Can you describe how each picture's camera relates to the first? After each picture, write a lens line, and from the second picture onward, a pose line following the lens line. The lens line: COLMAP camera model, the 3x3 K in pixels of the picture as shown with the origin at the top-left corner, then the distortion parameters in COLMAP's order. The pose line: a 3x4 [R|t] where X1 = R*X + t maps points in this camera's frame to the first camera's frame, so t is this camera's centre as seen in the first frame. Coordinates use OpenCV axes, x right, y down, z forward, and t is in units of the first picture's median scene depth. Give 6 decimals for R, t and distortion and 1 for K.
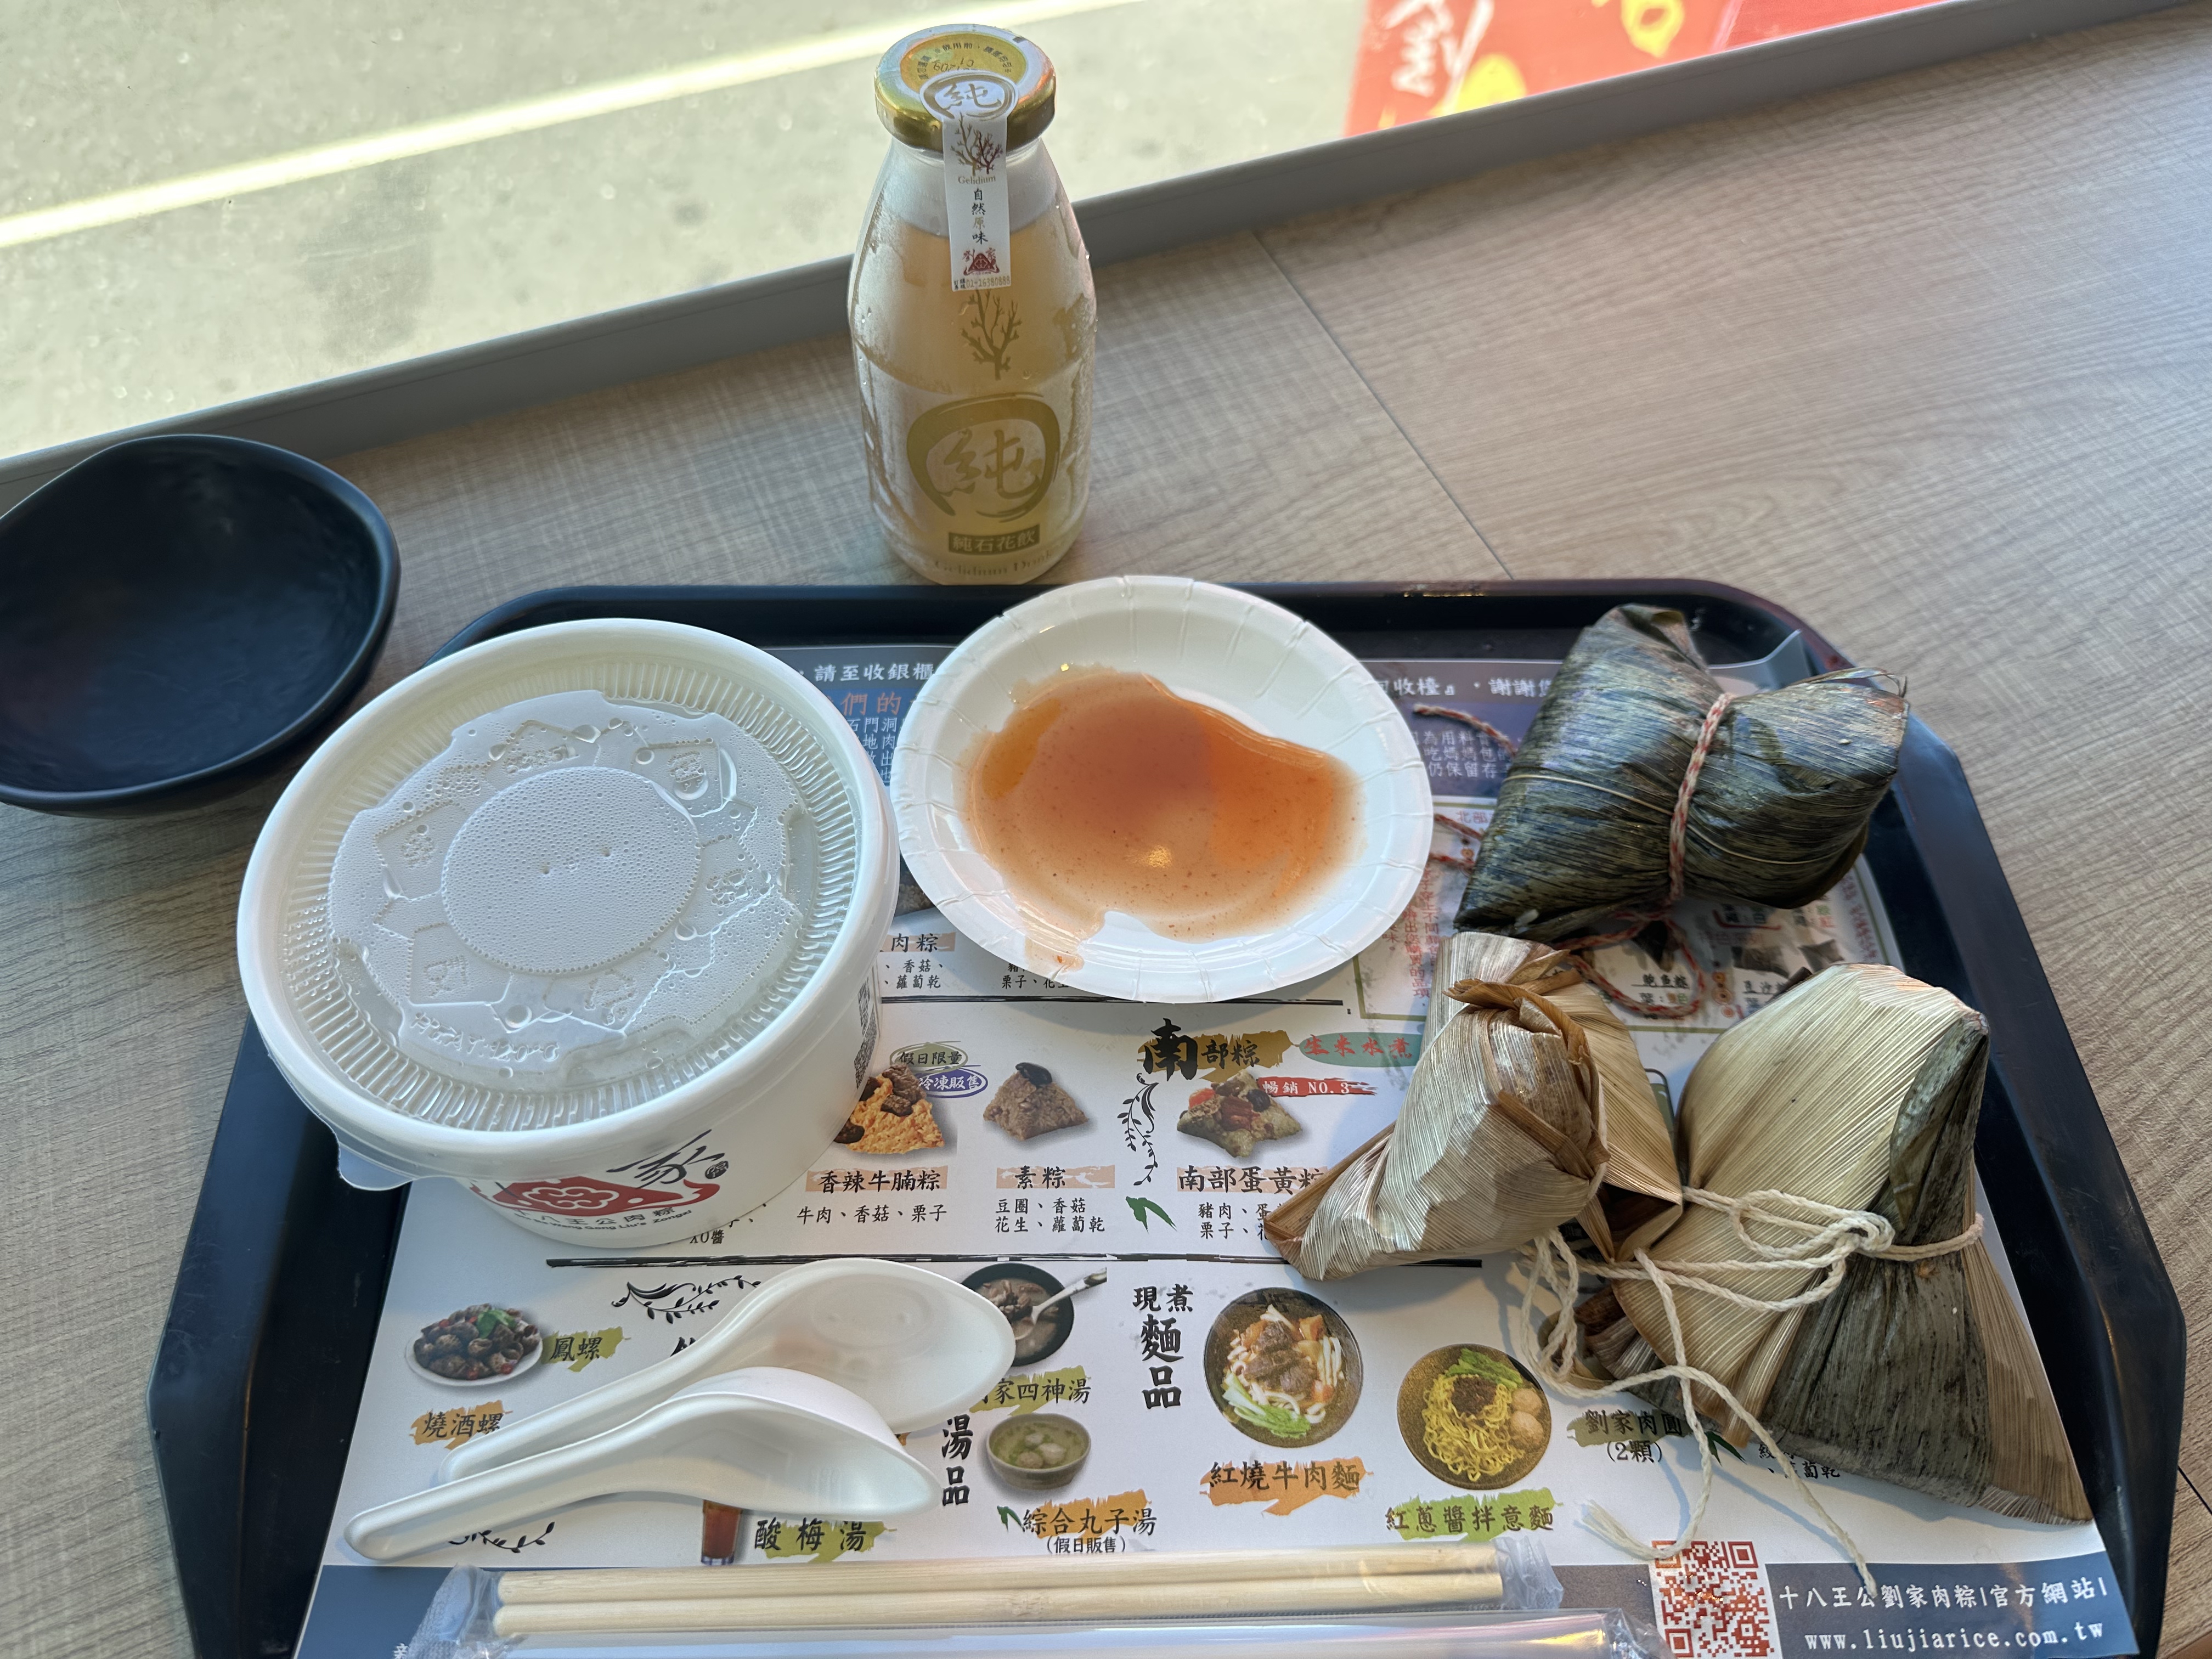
lens RADIAL K [[1550.2, 0, 1111.0], [0, 1550.2, 838.7], [0, 0, 1]] dist [0.019714, -0.033987]
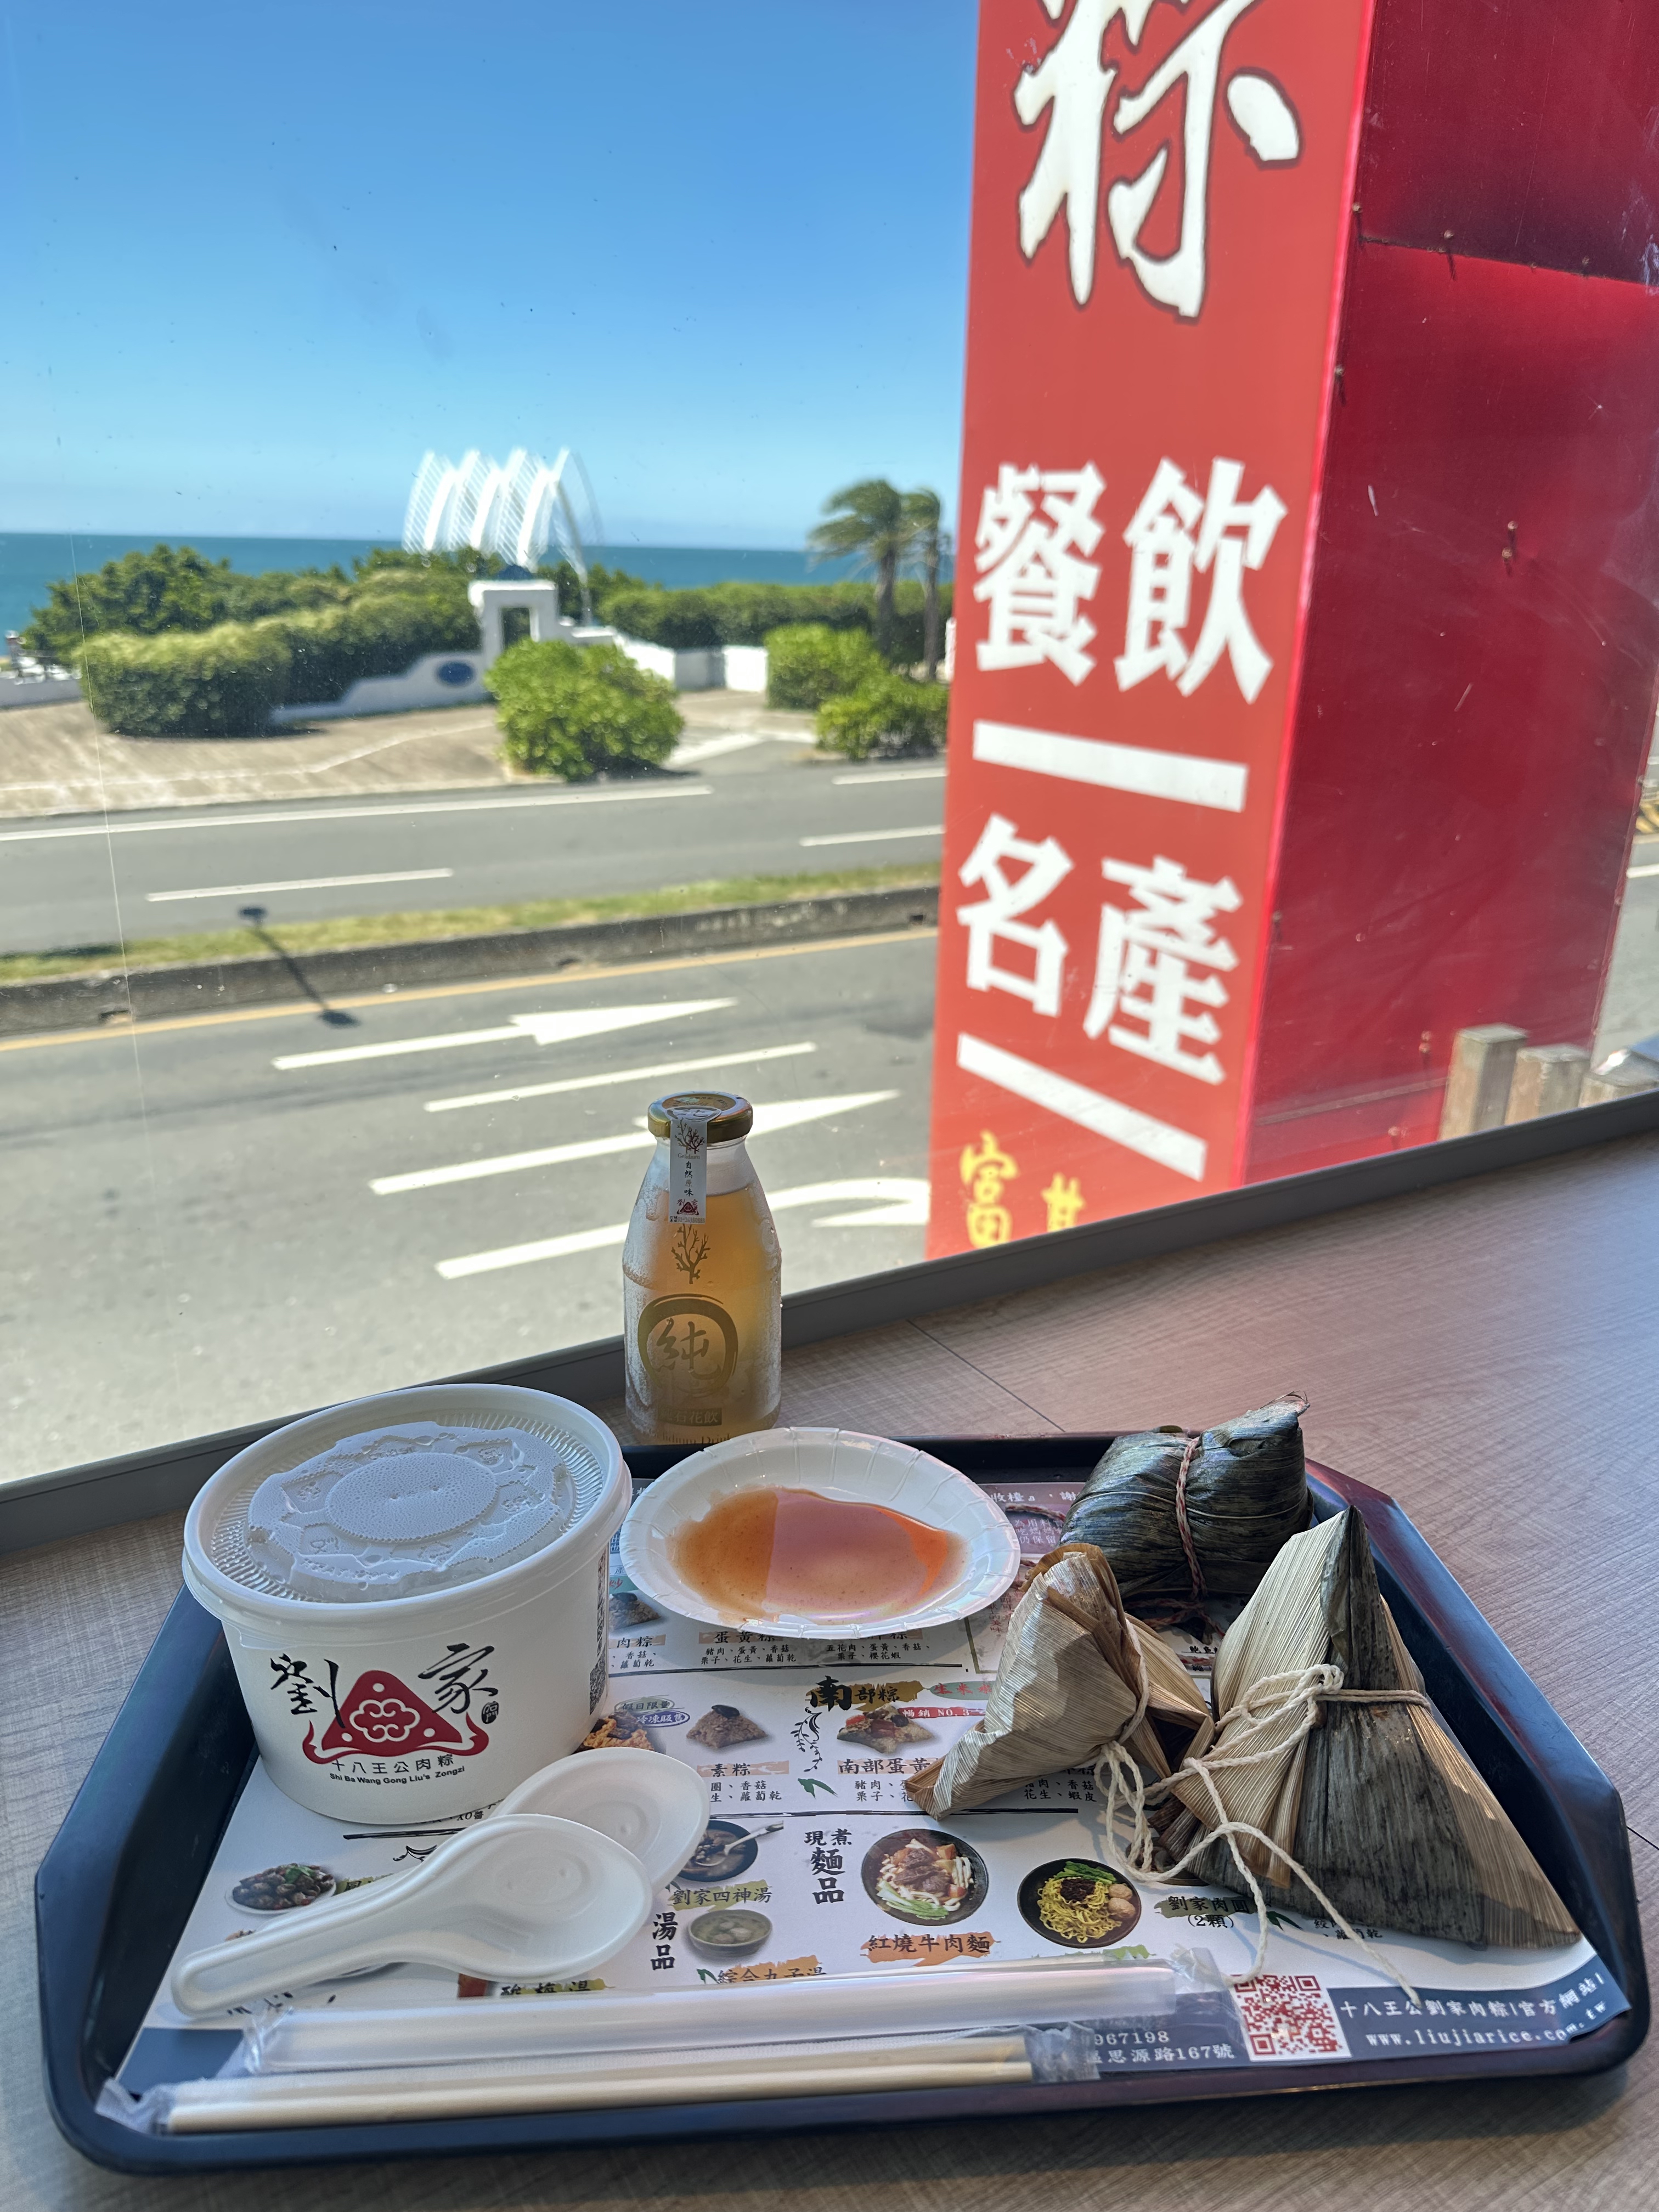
lens RADIAL K [[1550.2, 0, 812.0], [0, 1550.2, 1124.1], [0, 0, 1]] dist [0.019714, -0.033987]
pose [[0.998878, -0.045174, 0.014228, 0.029851], [0.044338, 0.786299, -0.616253, 0.639987], [0.016651, 0.616192, 0.787420, -0.369245]]
